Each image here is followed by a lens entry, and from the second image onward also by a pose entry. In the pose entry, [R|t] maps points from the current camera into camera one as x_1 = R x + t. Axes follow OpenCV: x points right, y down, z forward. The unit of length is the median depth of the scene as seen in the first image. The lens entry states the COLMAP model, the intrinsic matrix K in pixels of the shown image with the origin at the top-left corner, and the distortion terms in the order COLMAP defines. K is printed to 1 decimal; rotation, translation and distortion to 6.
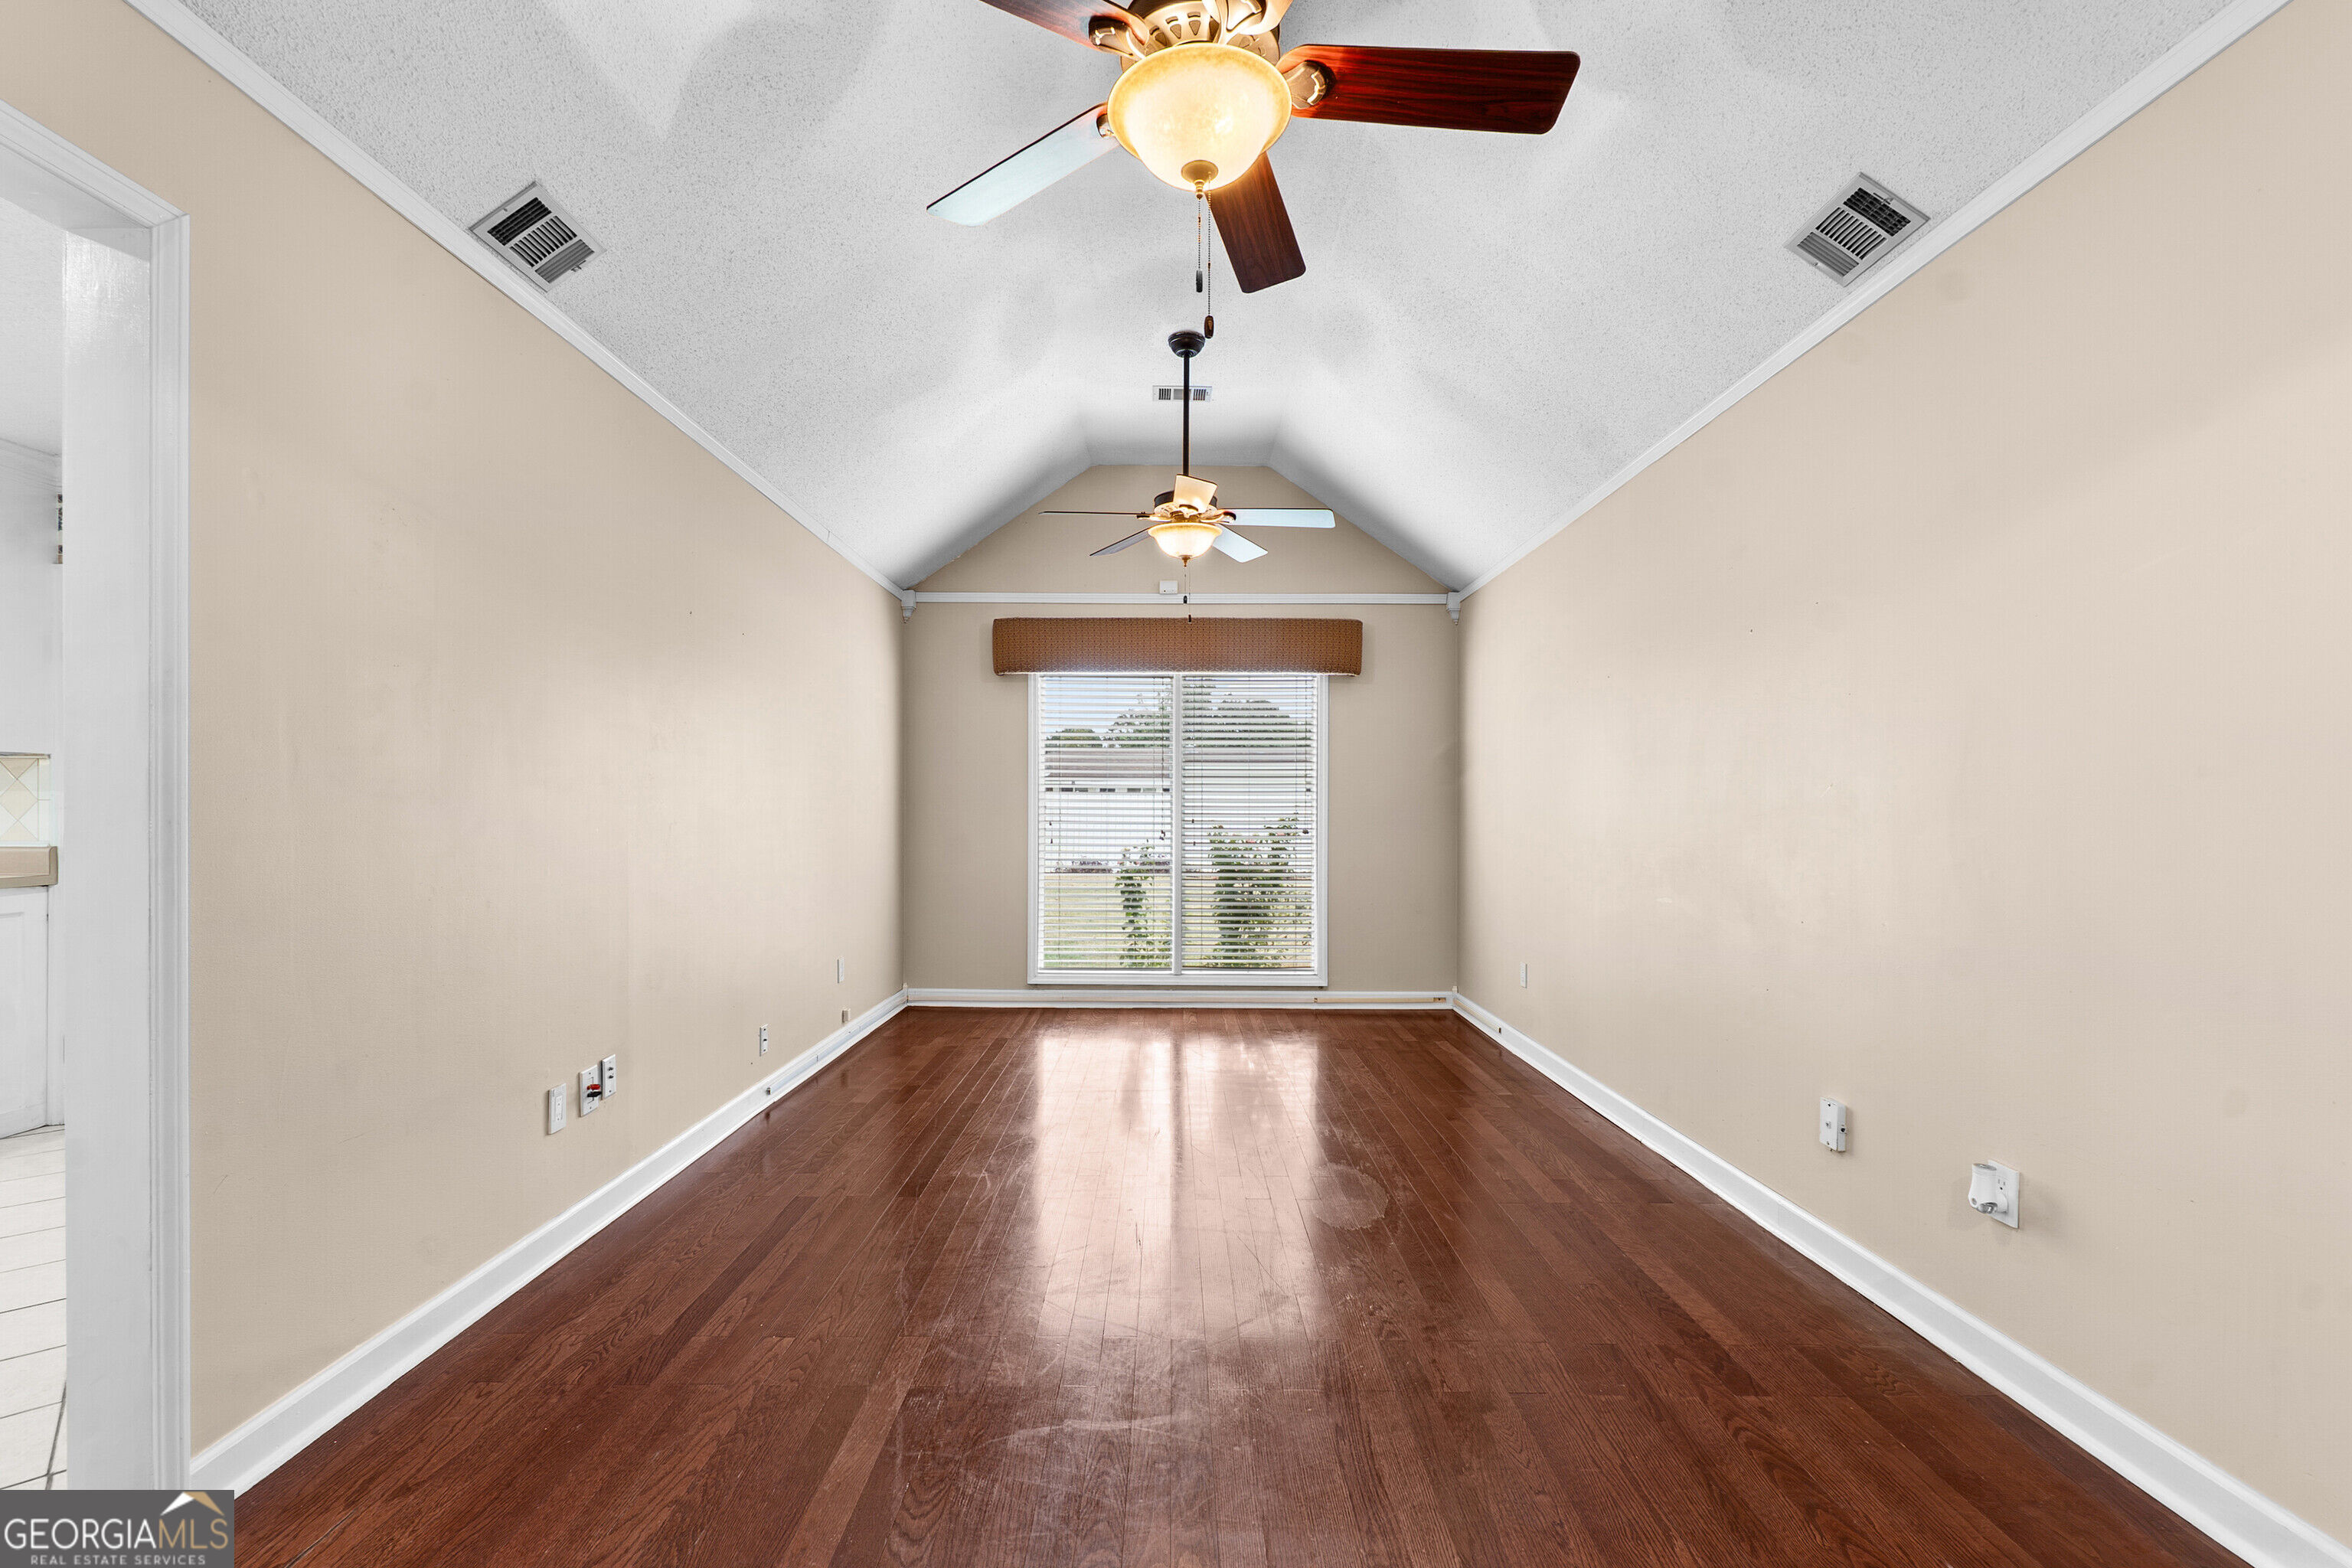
lens RADIAL K [[1024.5, 0, 1166.5], [0, 1024.5, 813.3], [0, 0, 1]] dist [-0.001055, -0.000140]
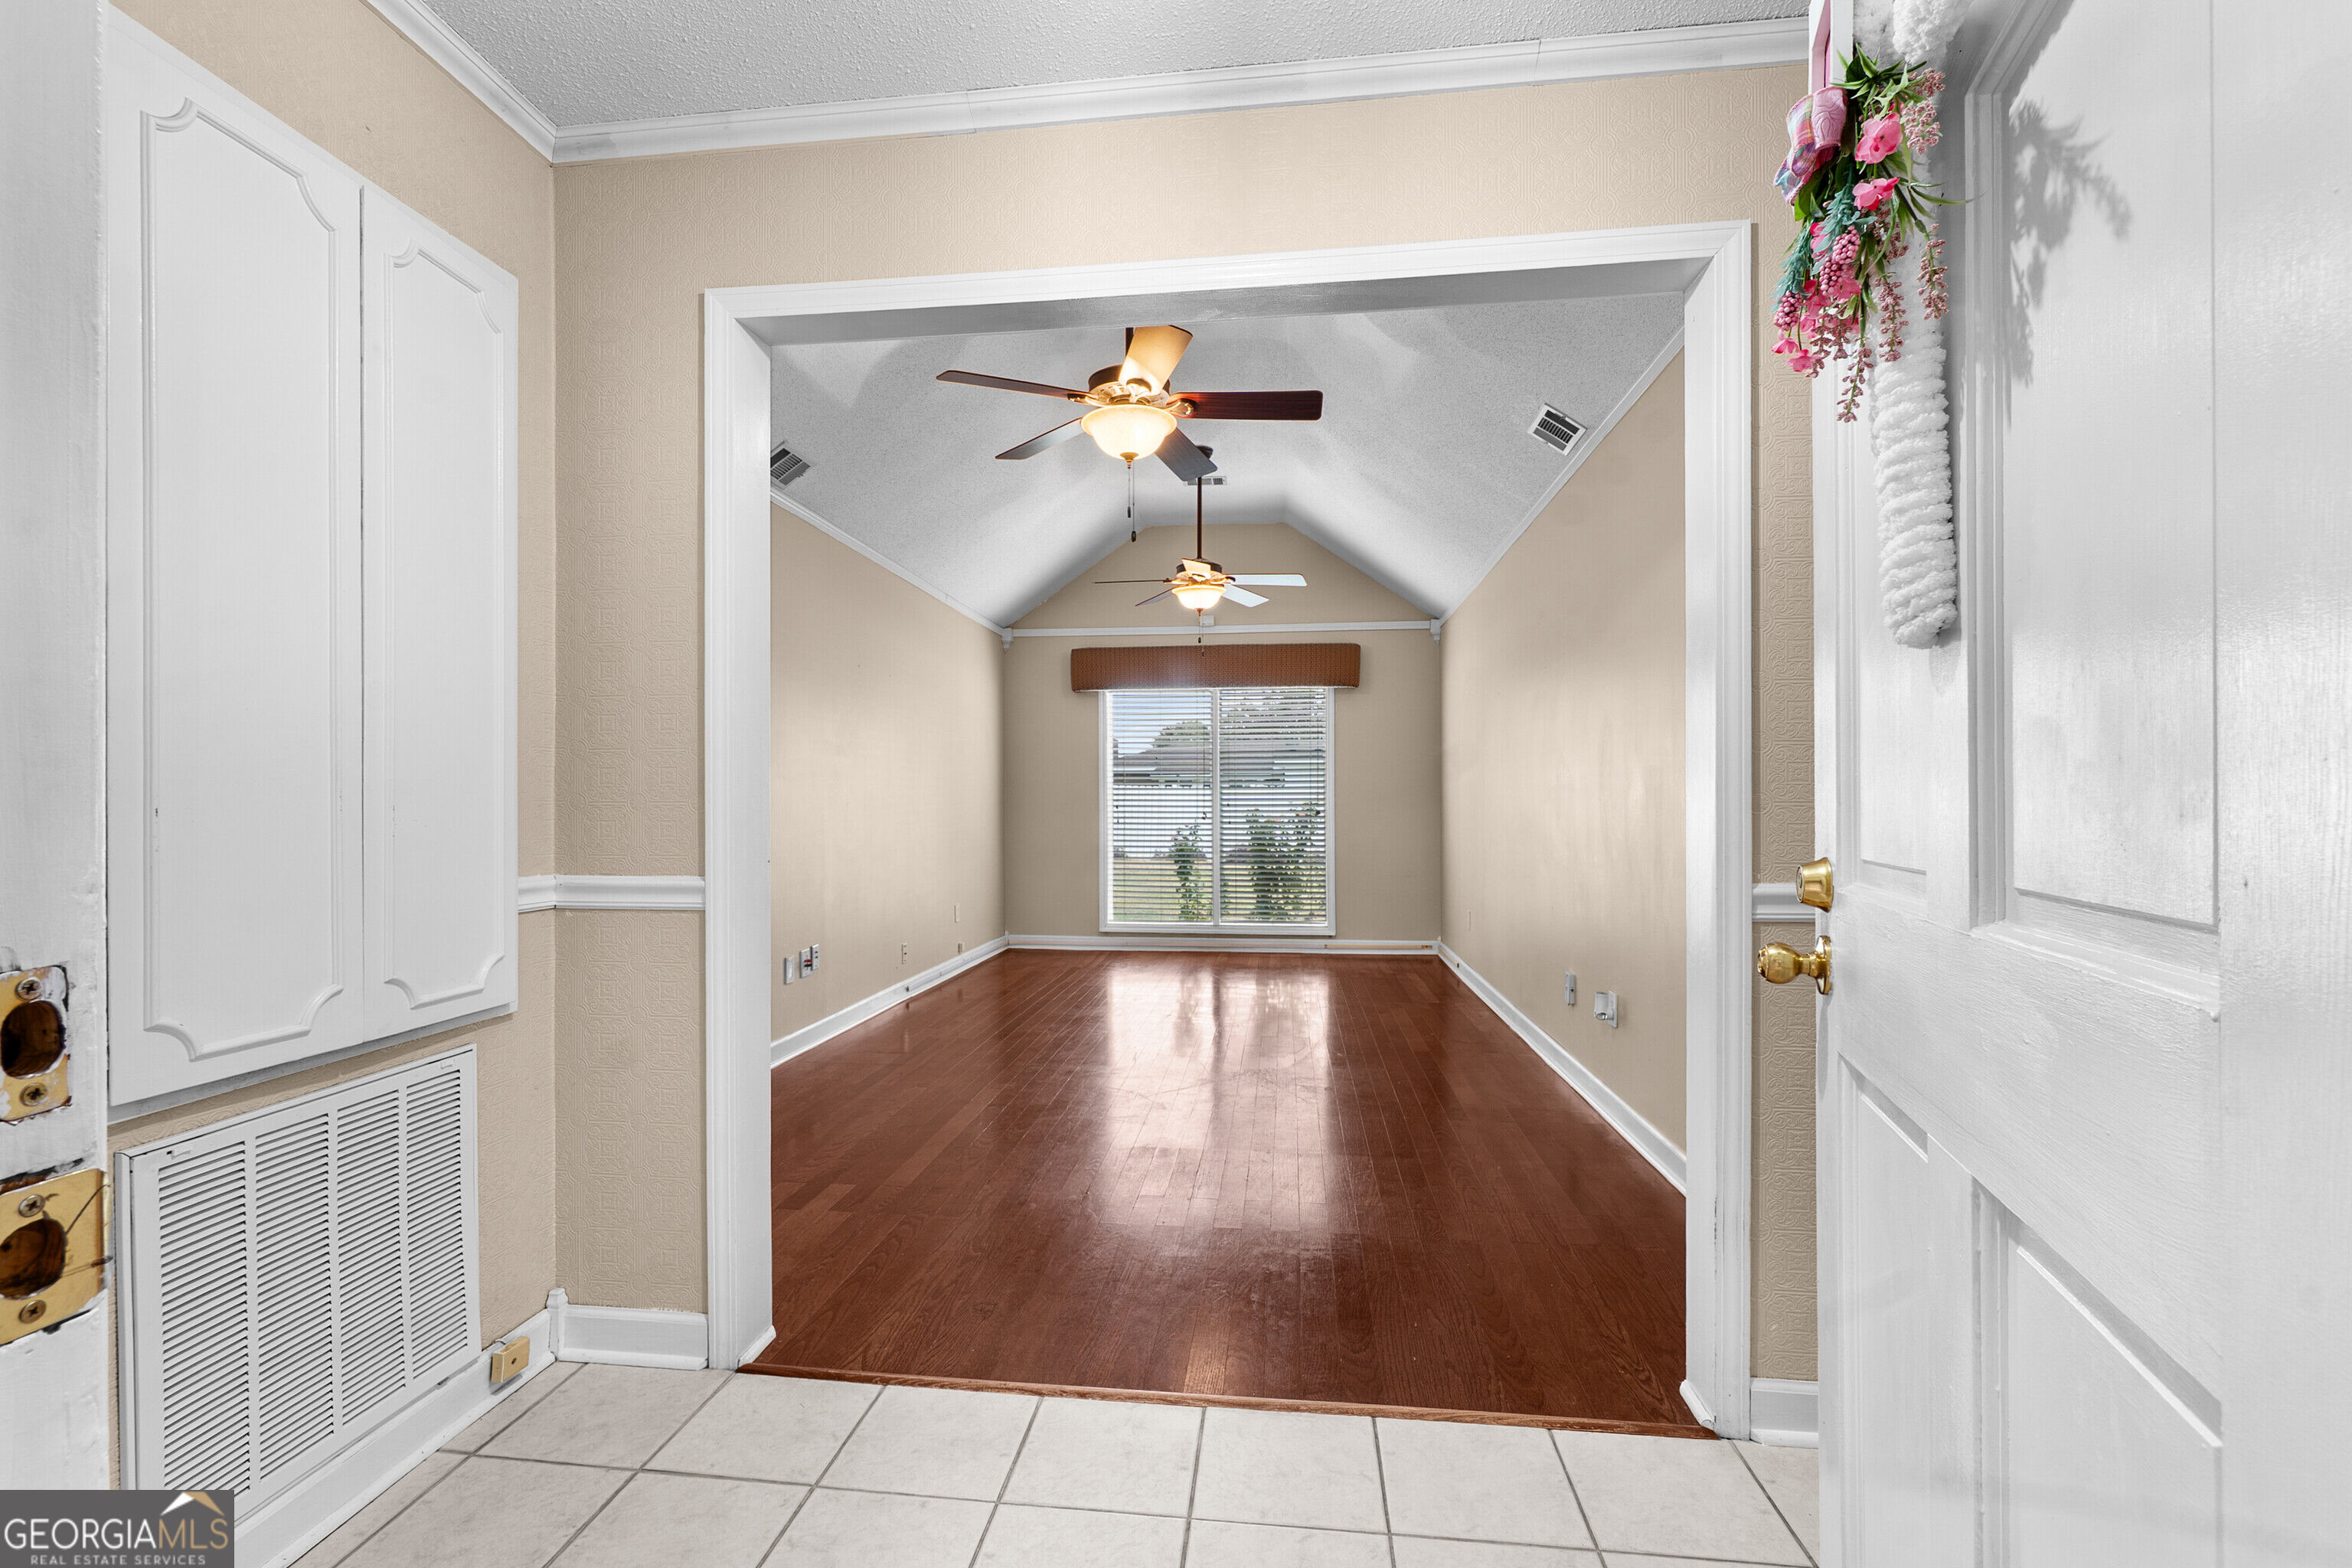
lens RADIAL K [[1021.0, 0, 1168.9], [0, 1021.0, 797.8], [0, 0, 1]] dist [-0.002496, 0.000301]
pose [[0.993964, -0.006909, -0.109491, 0.095867], [0.006008, 0.999945, -0.008554, 0.010281], [0.109544, 0.007845, 0.993951, -0.274105]]
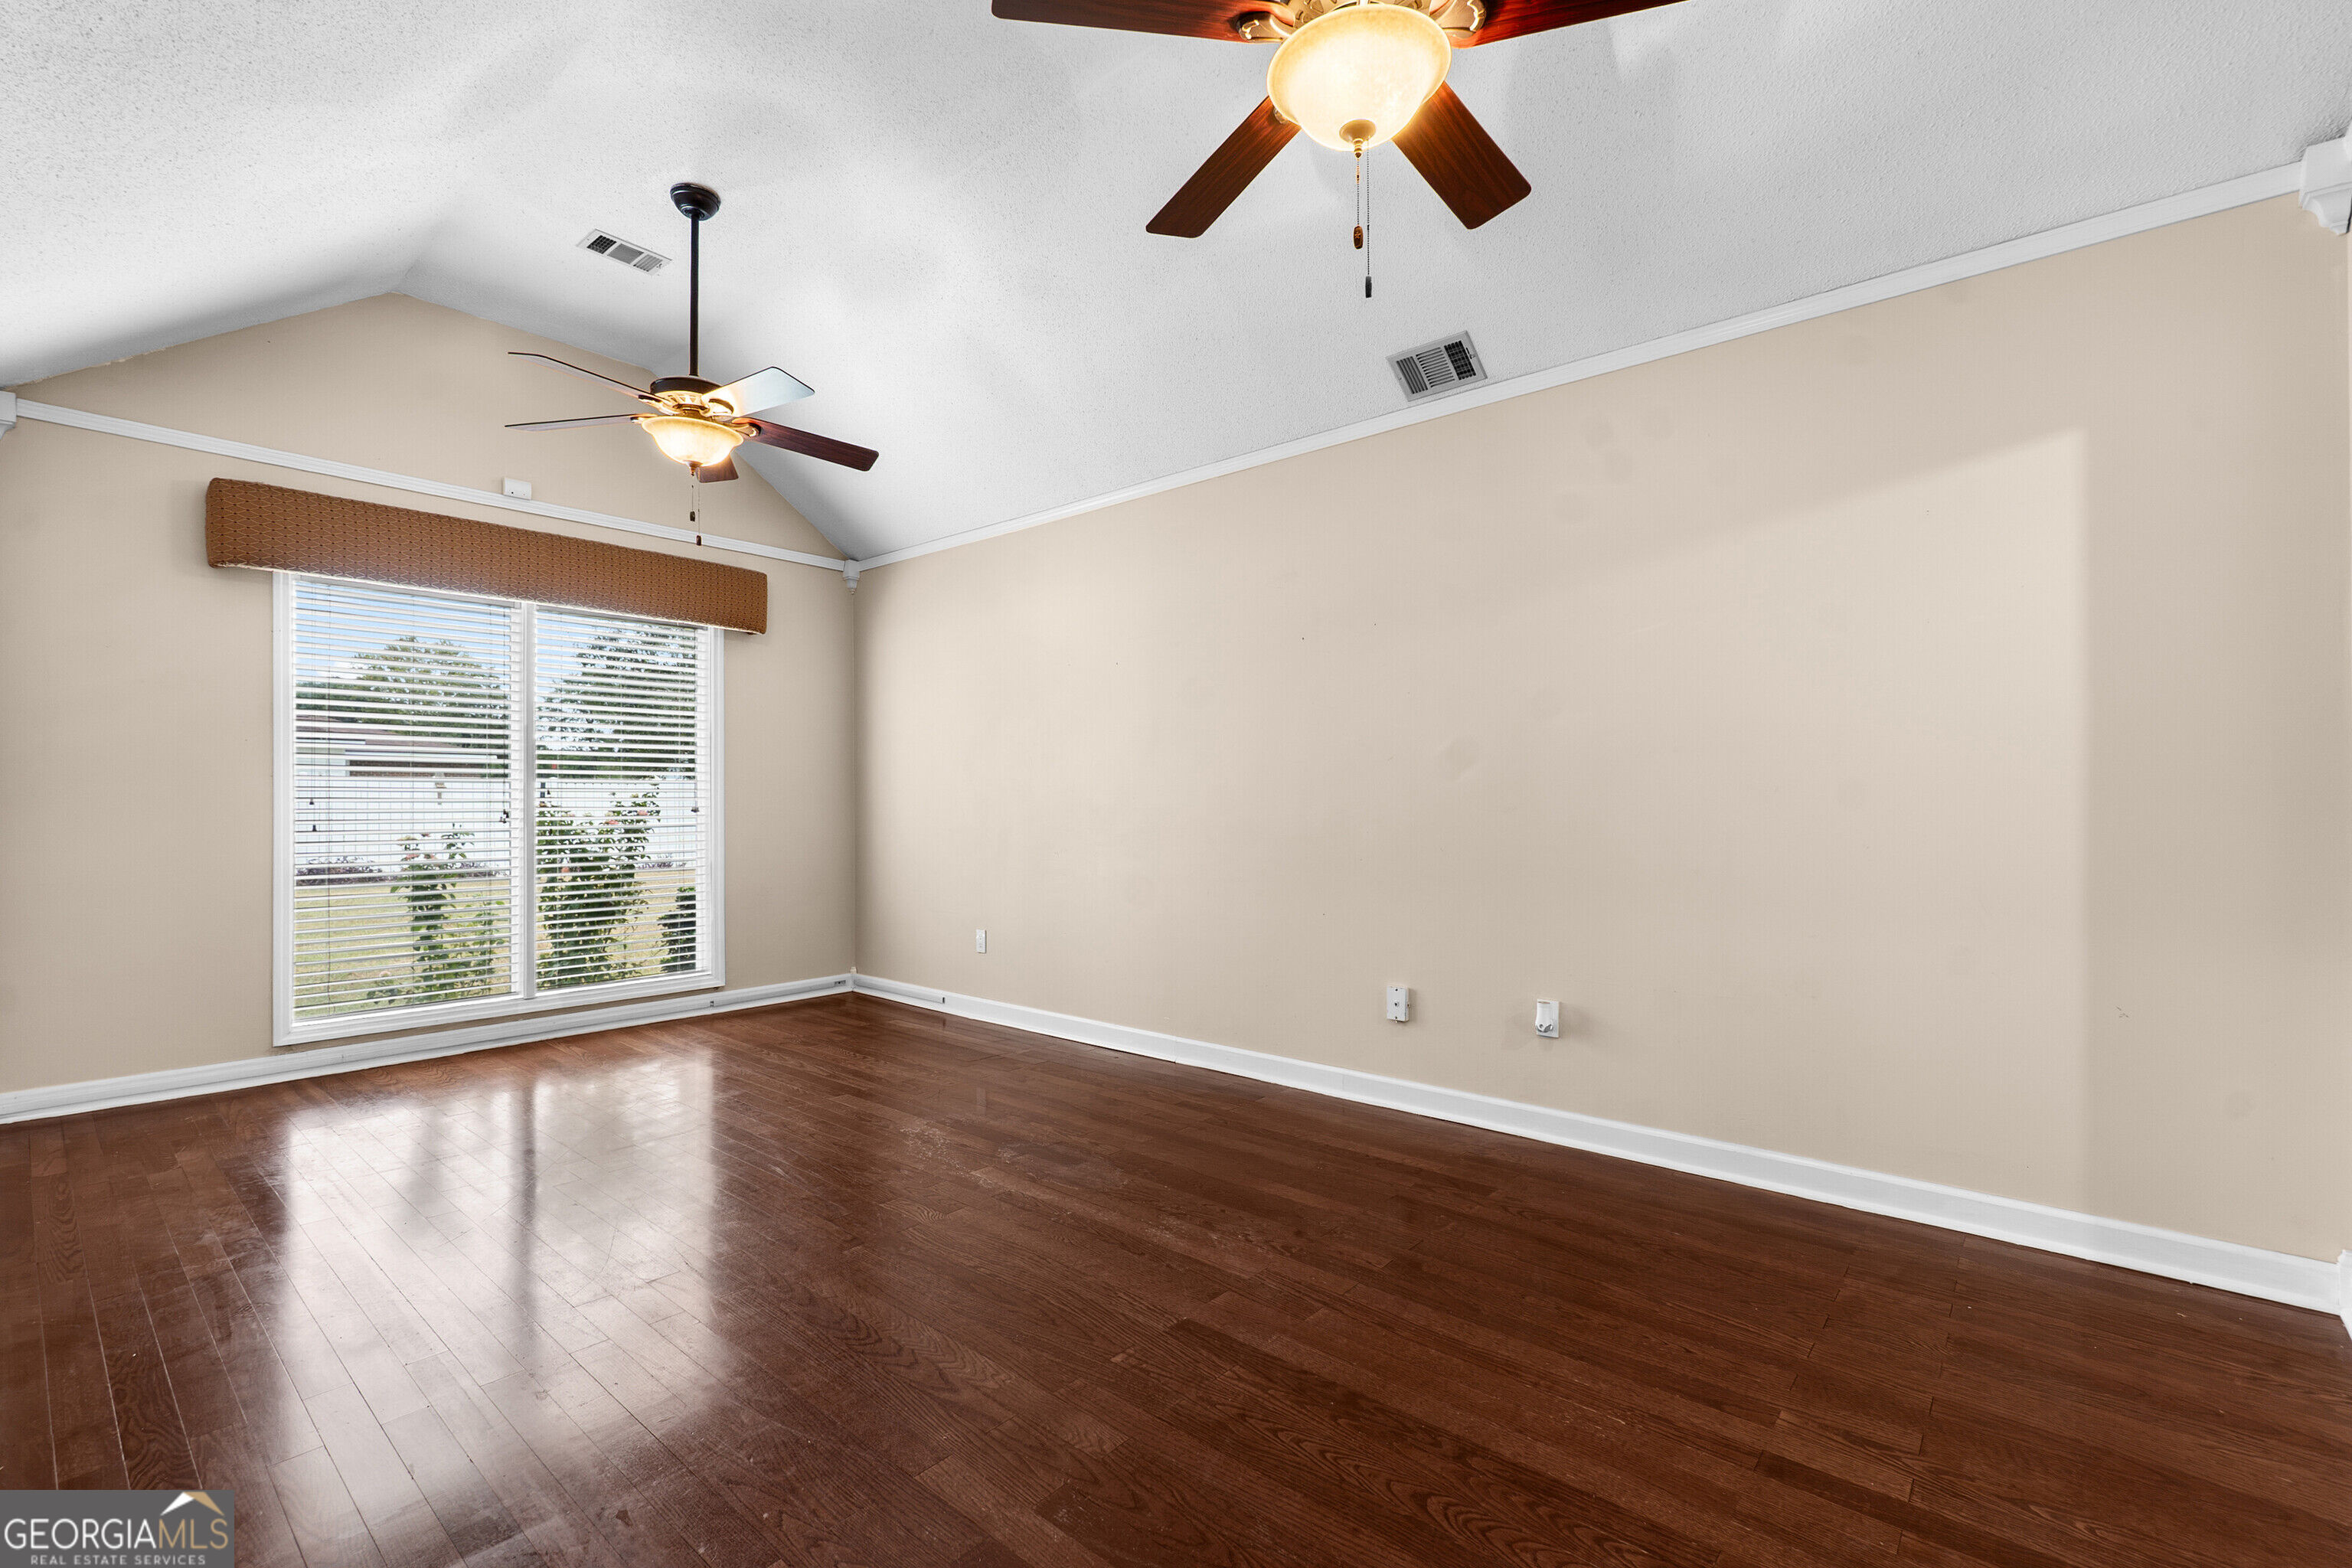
lens RADIAL K [[1021.0, 0, 1168.9], [0, 1021.0, 797.8], [0, 0, 1]] dist [-0.002496, 0.000301]
pose [[0.653475, -0.002862, 0.756942, -0.263320], [0.004996, 0.999987, -0.000532, 0.011146], [-0.756931, 0.004129, 0.653481, 0.147584]]
